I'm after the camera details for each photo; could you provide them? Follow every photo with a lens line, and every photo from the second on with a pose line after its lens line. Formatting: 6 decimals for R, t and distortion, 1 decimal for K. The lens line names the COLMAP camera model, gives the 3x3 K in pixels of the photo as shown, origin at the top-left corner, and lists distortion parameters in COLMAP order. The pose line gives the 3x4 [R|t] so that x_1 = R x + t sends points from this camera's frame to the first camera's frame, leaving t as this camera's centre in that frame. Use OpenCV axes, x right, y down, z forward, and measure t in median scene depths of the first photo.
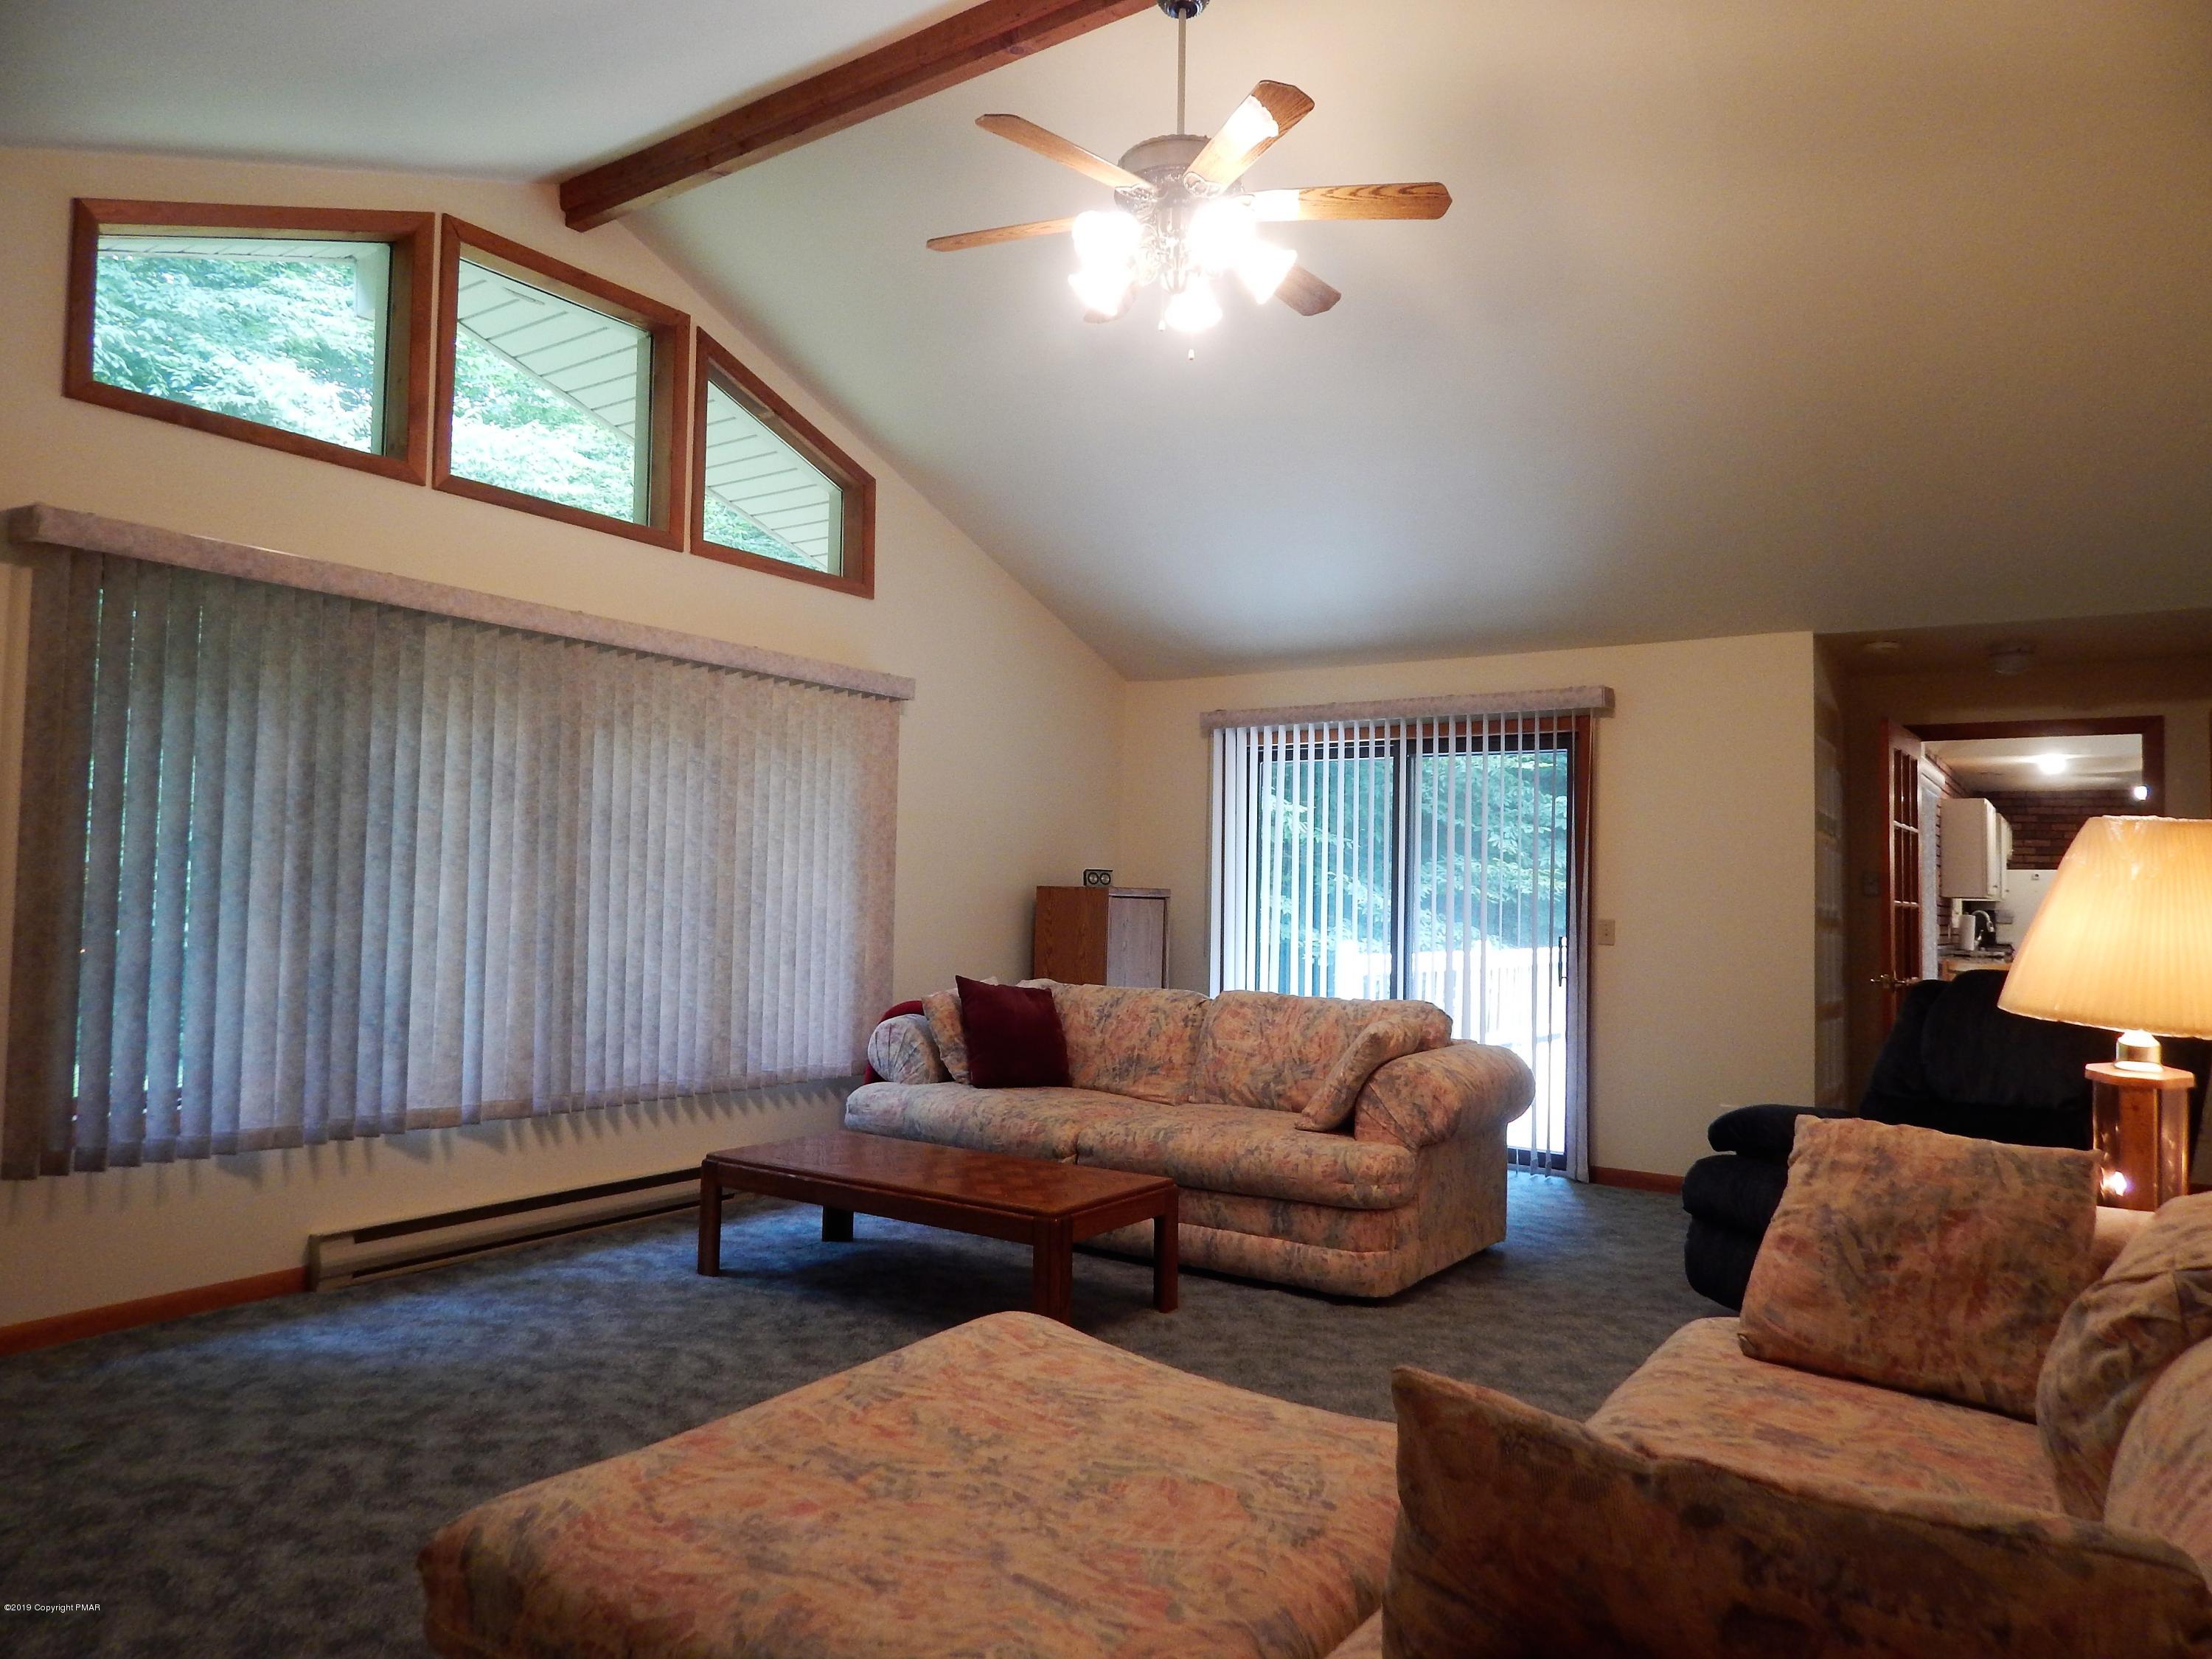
lens RADIAL K [[1518.5, 0, 1103.9], [0, 1518.5, 830.7], [0, 0, 1]] dist [0.019658, -0.026790]
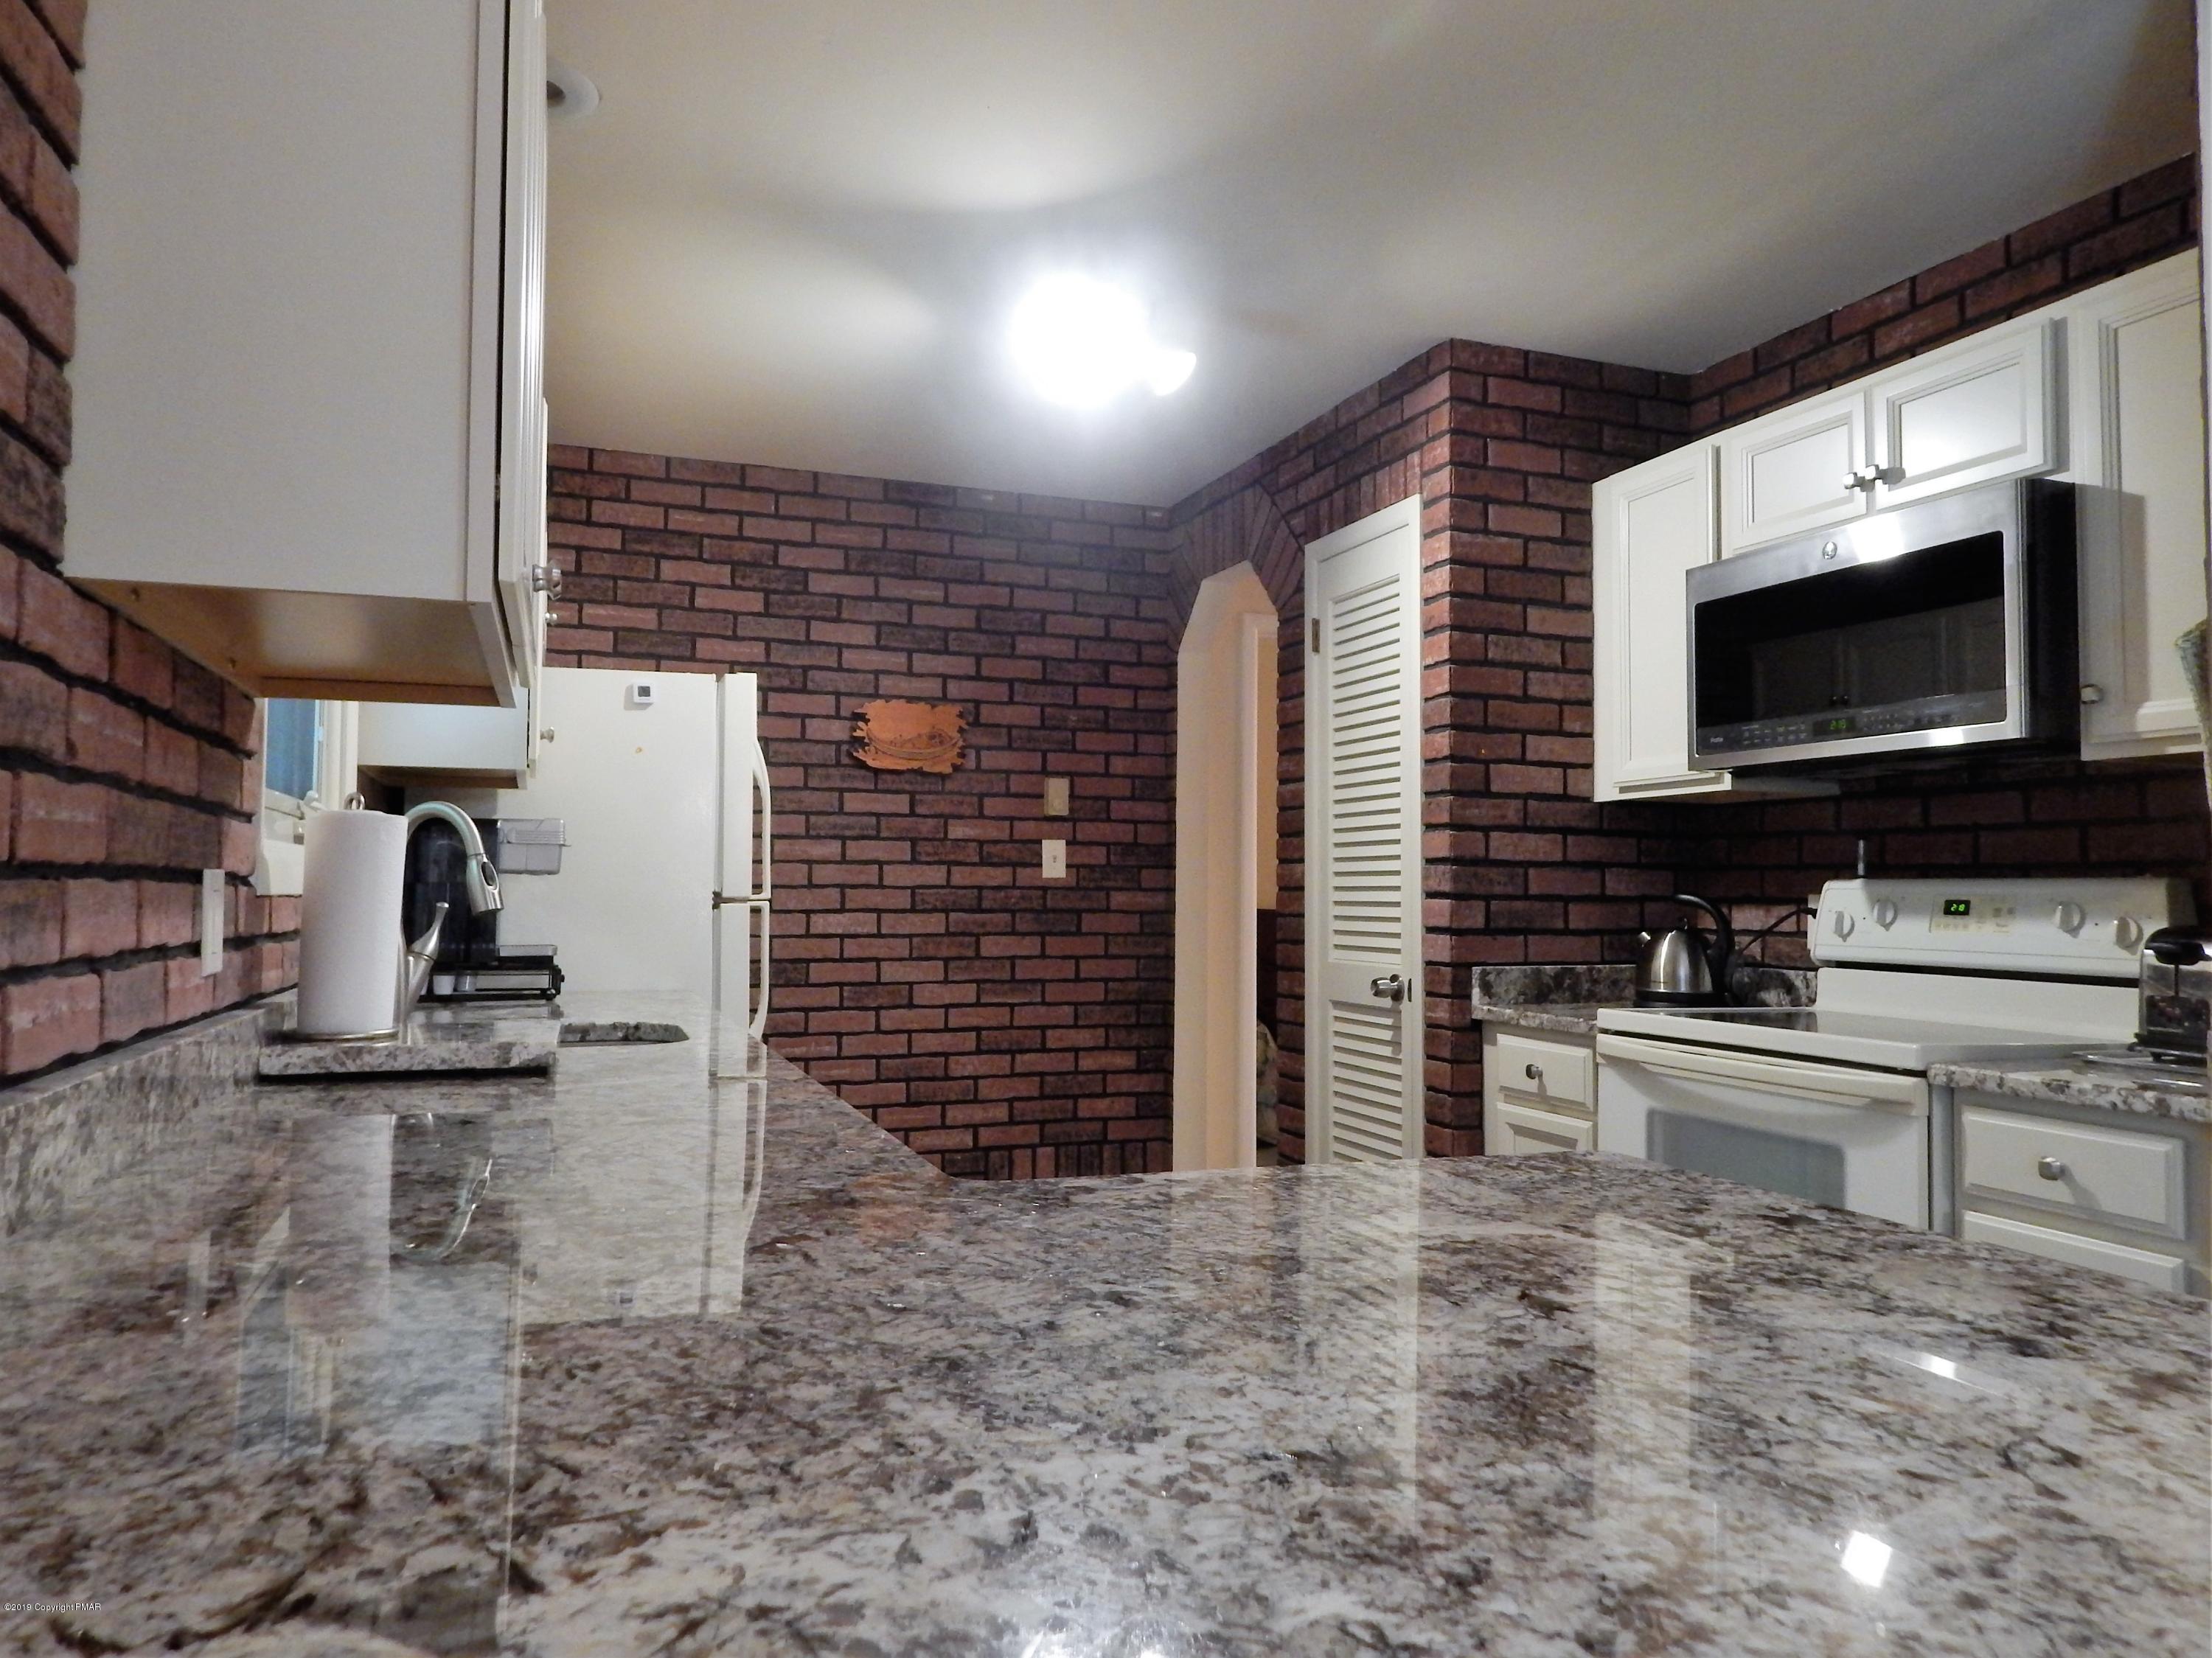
lens RADIAL K [[1518.4, 0, 1110.5], [0, 1518.4, 806.4], [0, 0, 1]] dist [0.019658, -0.026790]
pose [[0.584695, 0.033006, 0.810581, 0.421291], [-0.038676, 0.999170, -0.012786, 0.046770], [-0.810331, -0.023874, 0.585486, 0.736934]]
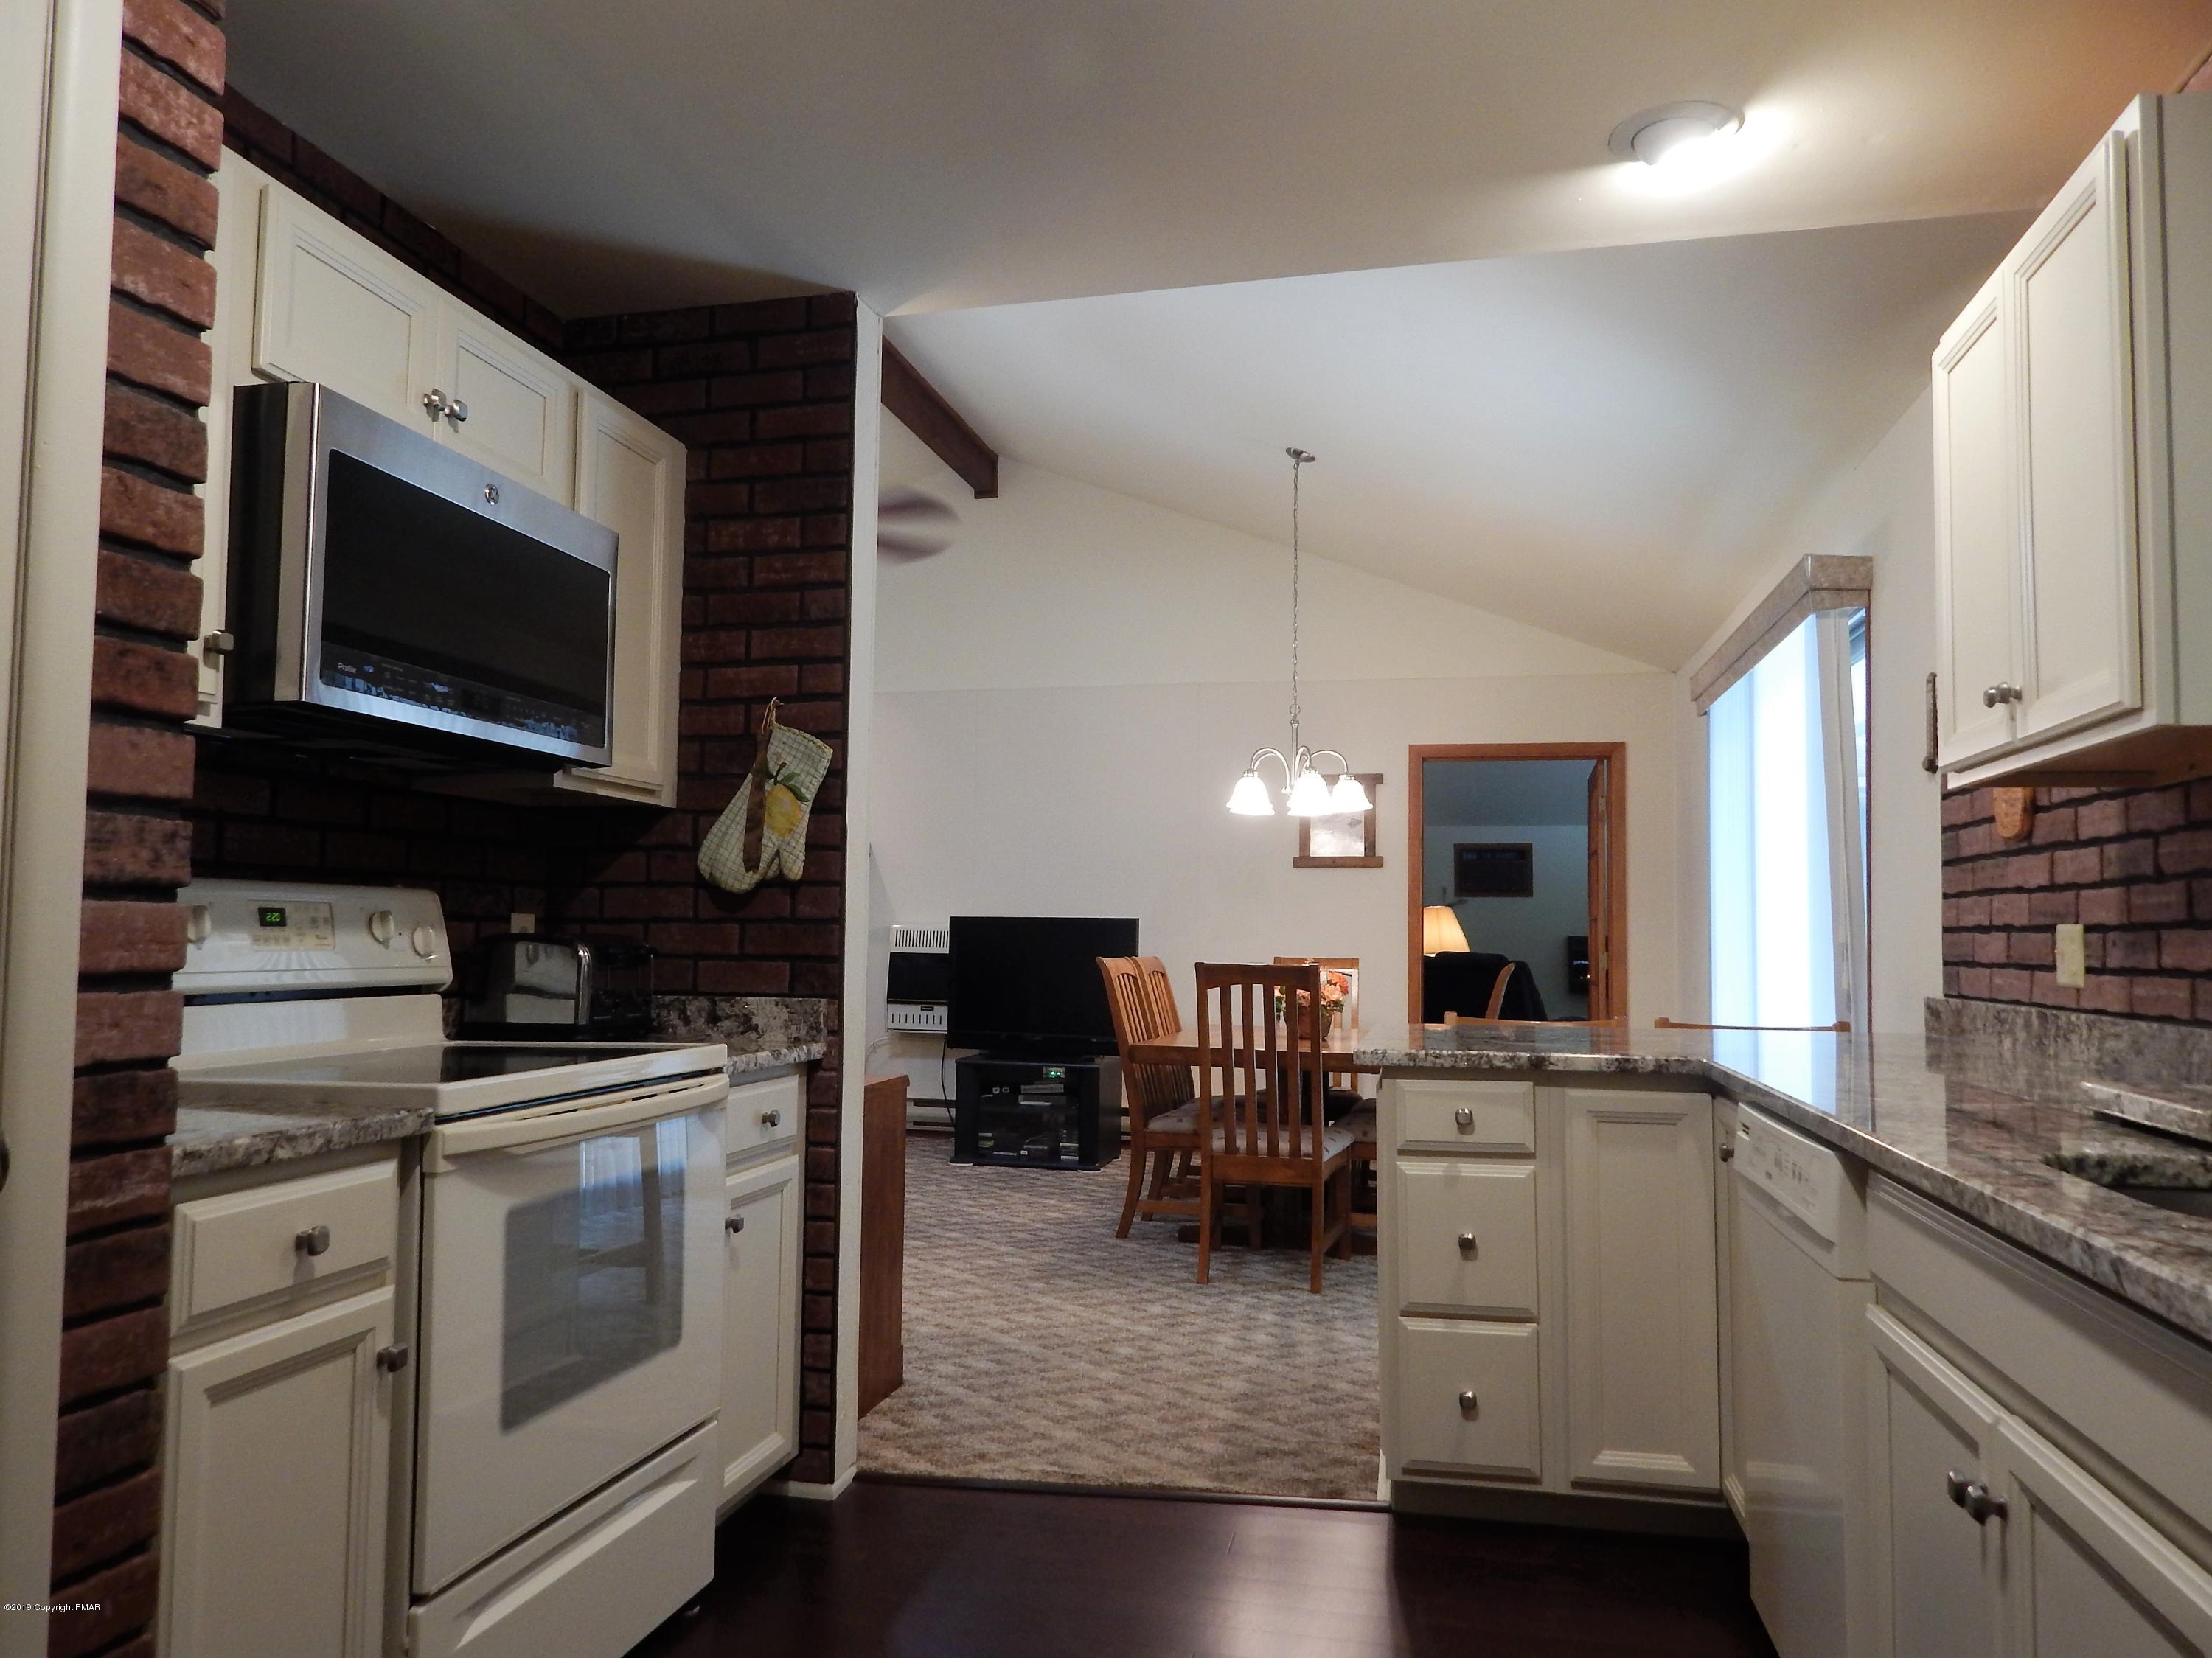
lens RADIAL K [[1518.4, 0, 1118.5], [0, 1518.4, 810.5], [0, 0, 1]] dist [0.019658, -0.026790]
pose [[-0.928107, -0.059984, -0.367449, 0.627803], [-0.009907, 0.990565, -0.136683, 0.063392], [0.372181, -0.123217, -0.919945, 0.949276]]
